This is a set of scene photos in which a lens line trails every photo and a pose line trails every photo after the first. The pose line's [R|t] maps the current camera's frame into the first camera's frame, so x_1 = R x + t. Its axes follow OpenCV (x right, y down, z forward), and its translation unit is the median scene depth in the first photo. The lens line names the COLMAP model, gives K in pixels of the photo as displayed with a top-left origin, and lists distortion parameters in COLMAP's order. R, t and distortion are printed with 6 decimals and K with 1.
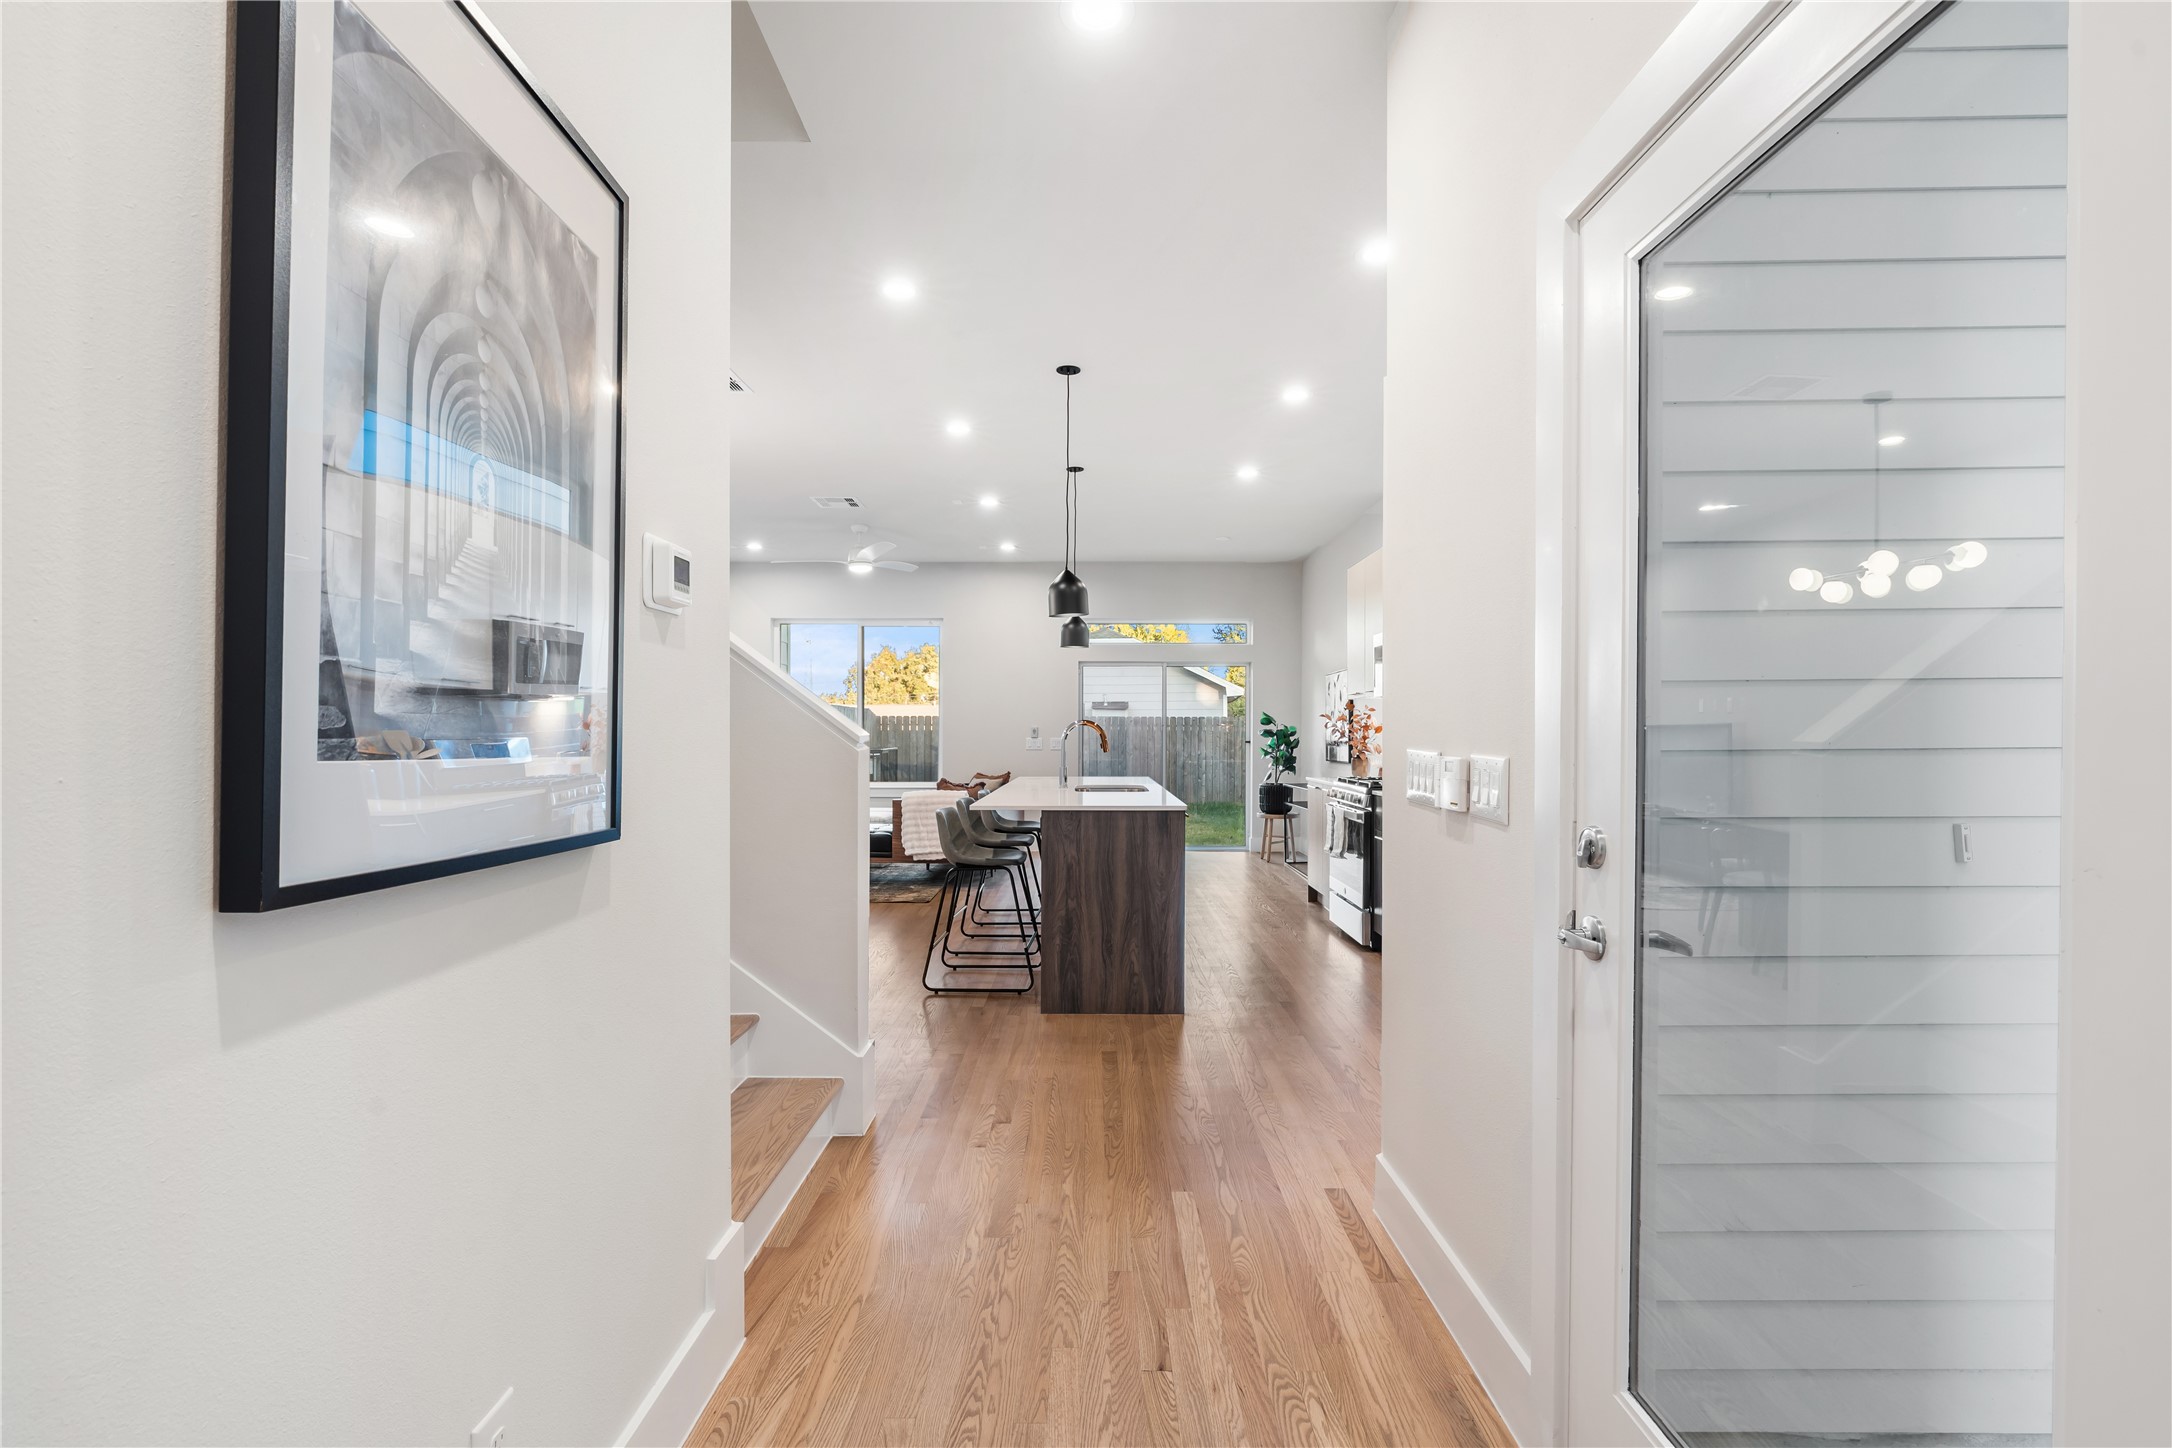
lens RADIAL K [[989.2, 0, 1086.0], [0, 989.2, 724.0], [0, 0, 1]] dist [-0.010383, 0.000552]
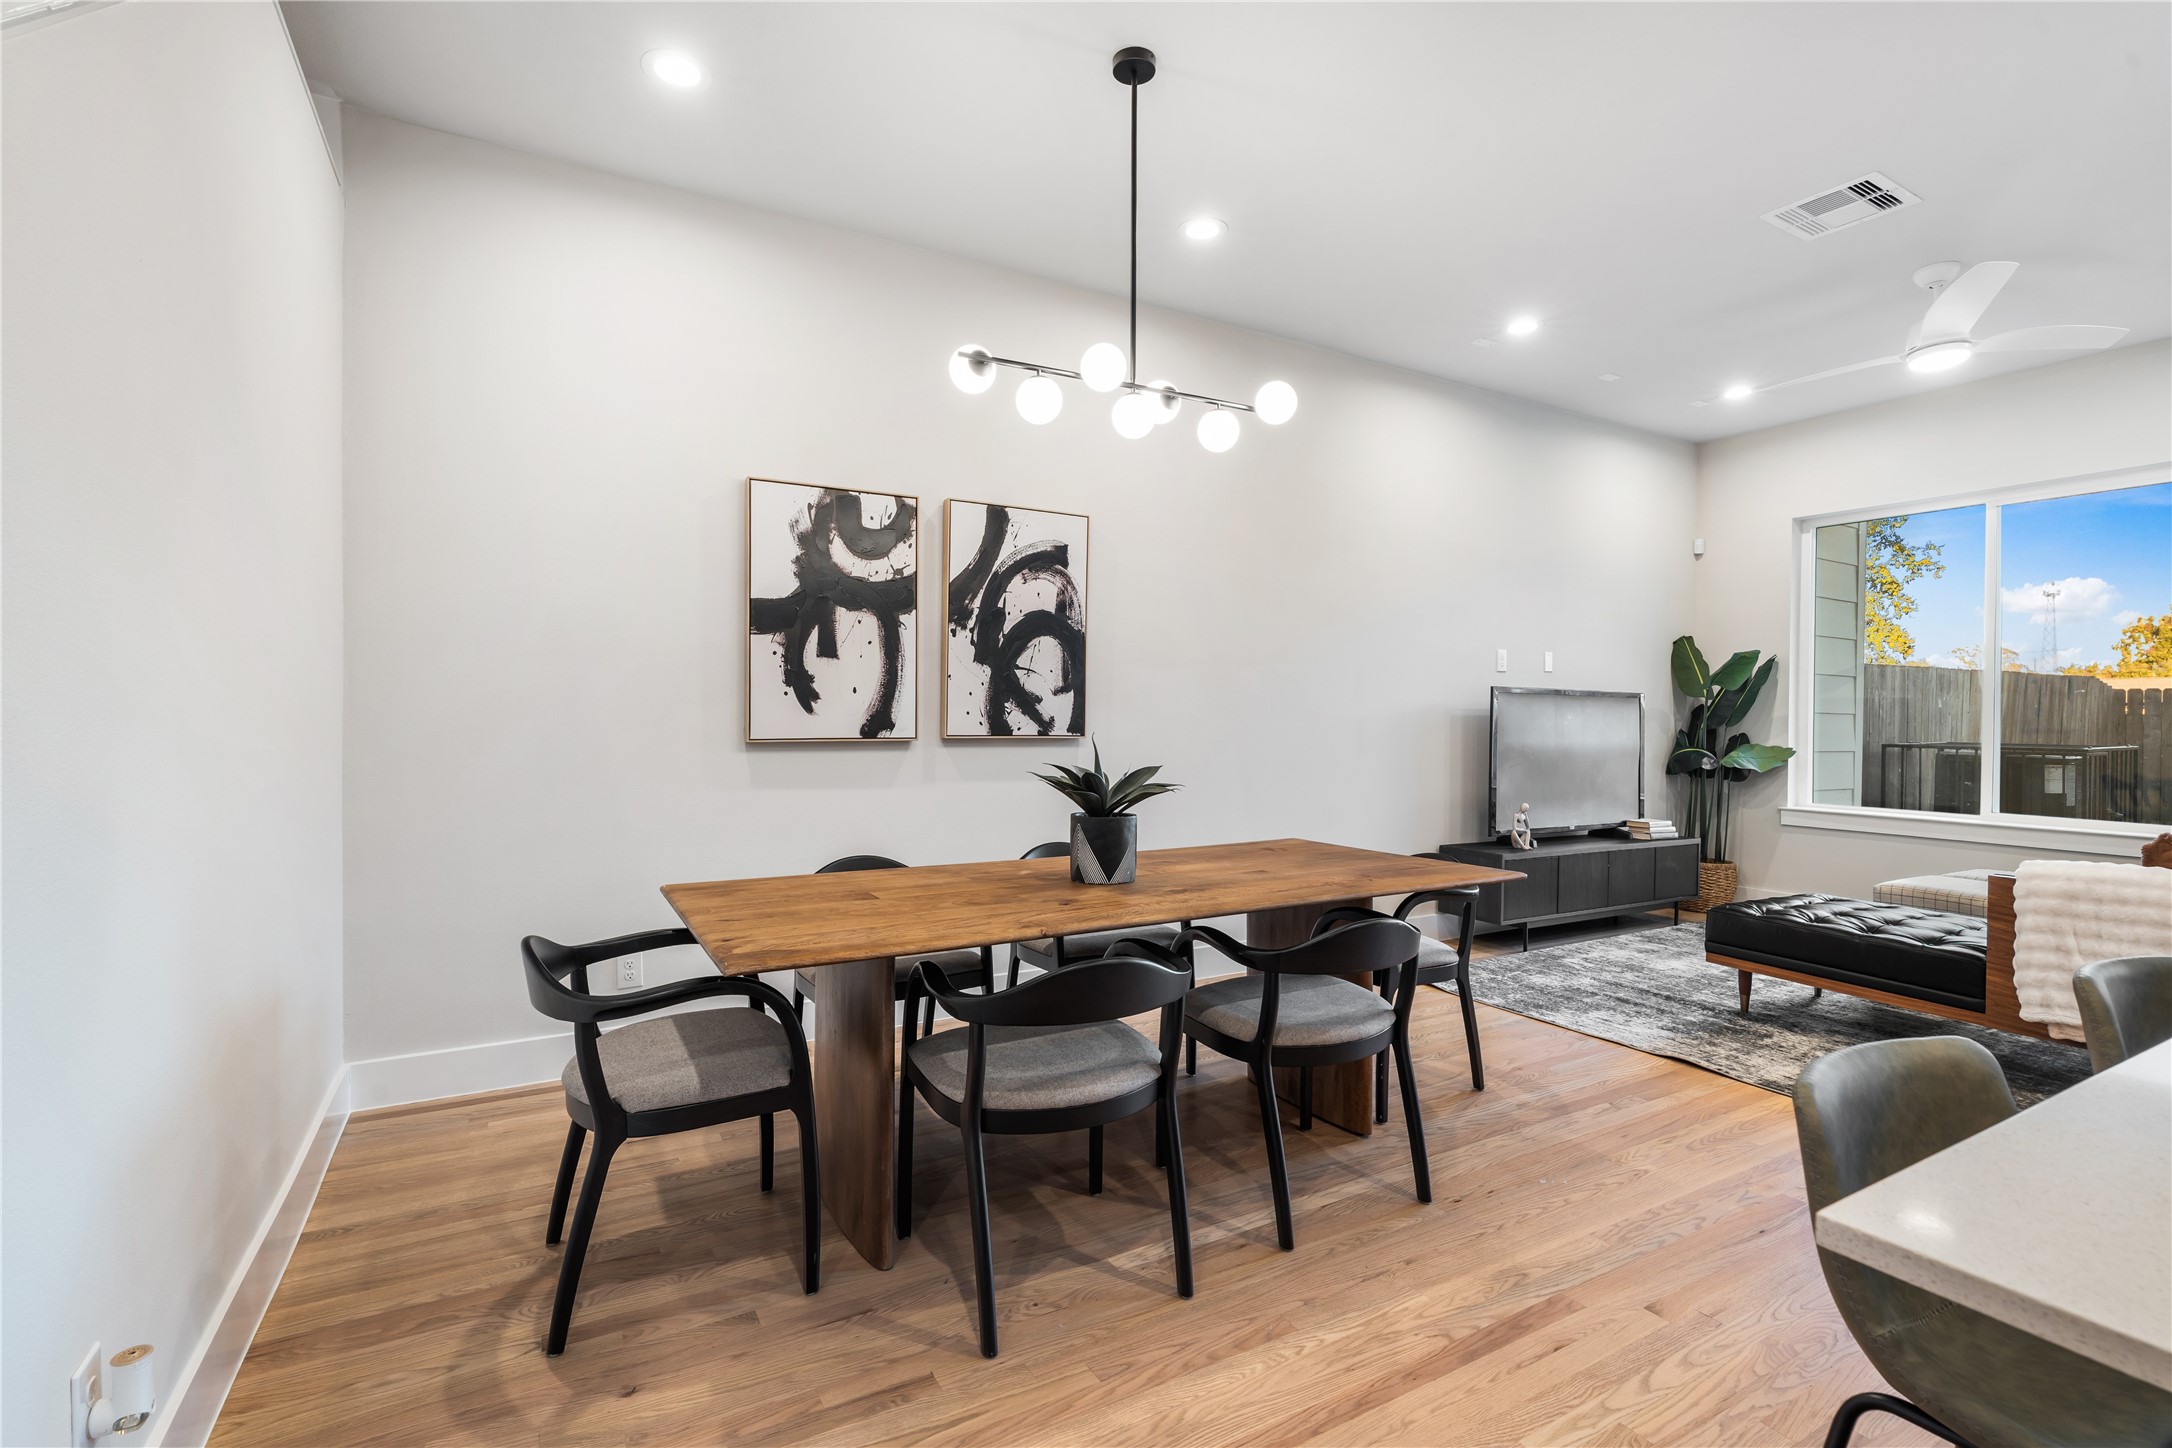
lens RADIAL K [[989.2, 0, 1086.0], [0, 989.2, 724.0], [0, 0, 1]] dist [-0.010383, 0.000552]
pose [[0.498691, 0.011828, -0.866699, -0.023582], [0.002165, 0.999887, 0.014891, 0.005361], [0.866777, -0.009302, 0.498609, 0.381616]]
